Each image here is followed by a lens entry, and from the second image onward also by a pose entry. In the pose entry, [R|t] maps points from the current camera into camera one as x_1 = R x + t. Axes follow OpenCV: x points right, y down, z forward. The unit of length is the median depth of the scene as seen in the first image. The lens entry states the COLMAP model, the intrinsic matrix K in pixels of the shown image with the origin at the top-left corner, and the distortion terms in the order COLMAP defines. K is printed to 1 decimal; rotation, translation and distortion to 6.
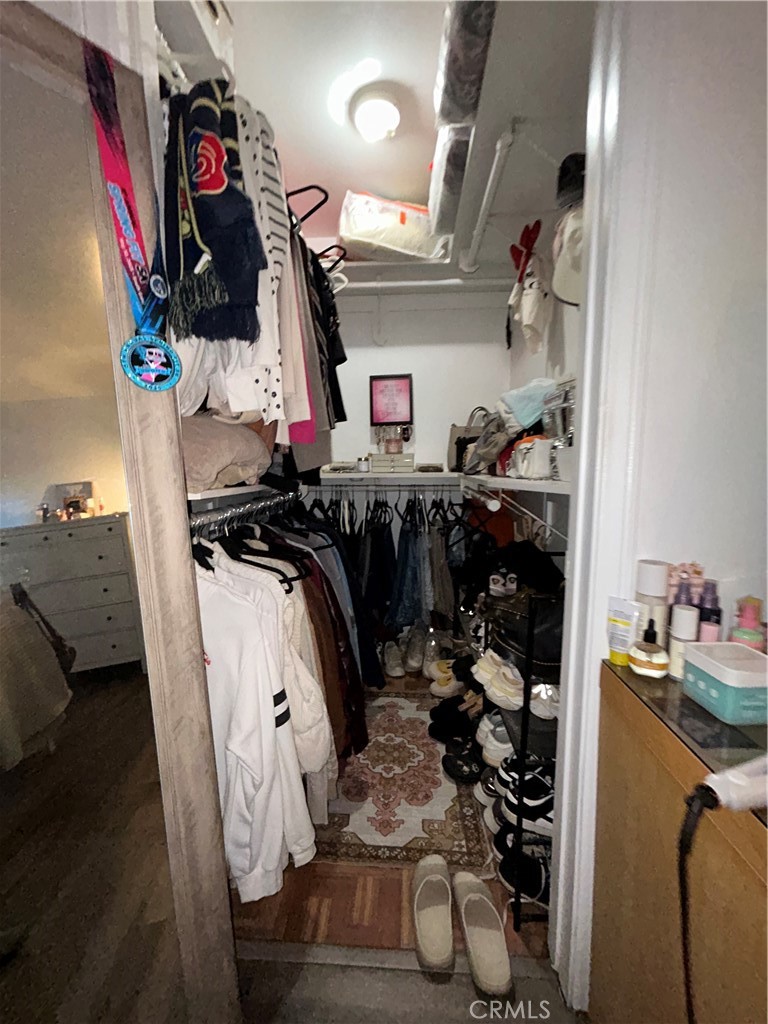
lens RADIAL K [[413.8, 0, 384.9], [0, 413.8, 515.5], [0, 0, 1]] dist [-0.003550, 0.001334]
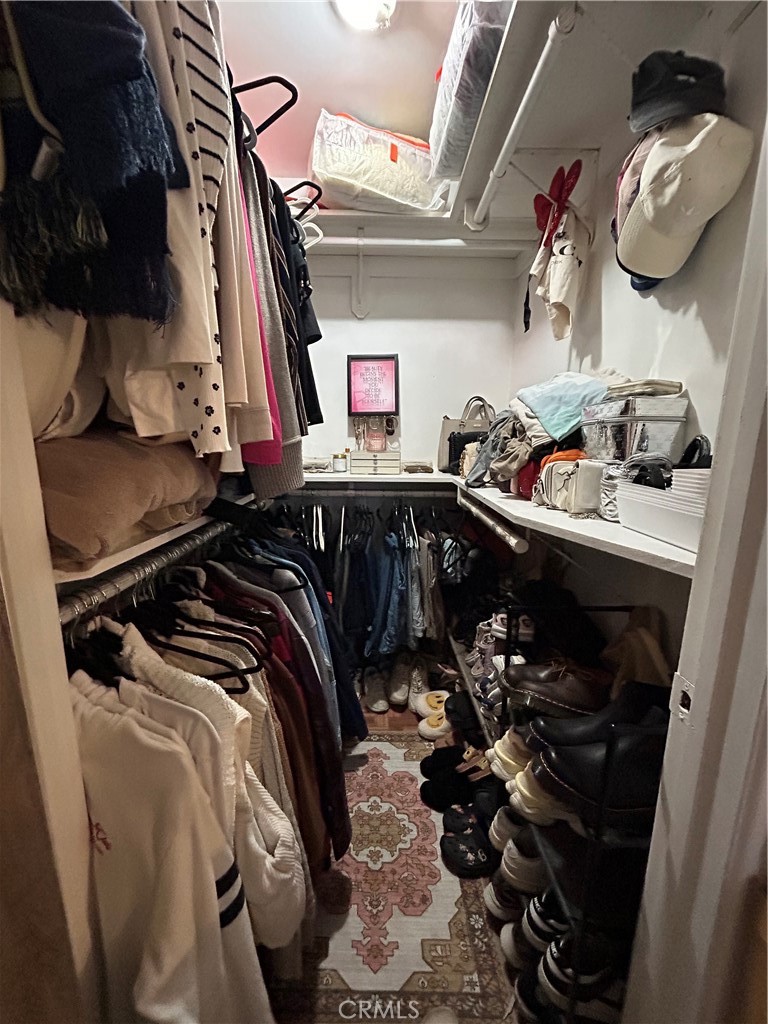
lens RADIAL K [[413.8, 0, 385.1], [0, 413.8, 514.6], [0, 0, 1]] dist [-0.003550, 0.001334]
pose [[0.997252, 0.003494, 0.073997, -0.033180], [-0.008052, 0.998082, 0.061380, -0.104404], [-0.073641, -0.061807, 0.995368, 0.216652]]
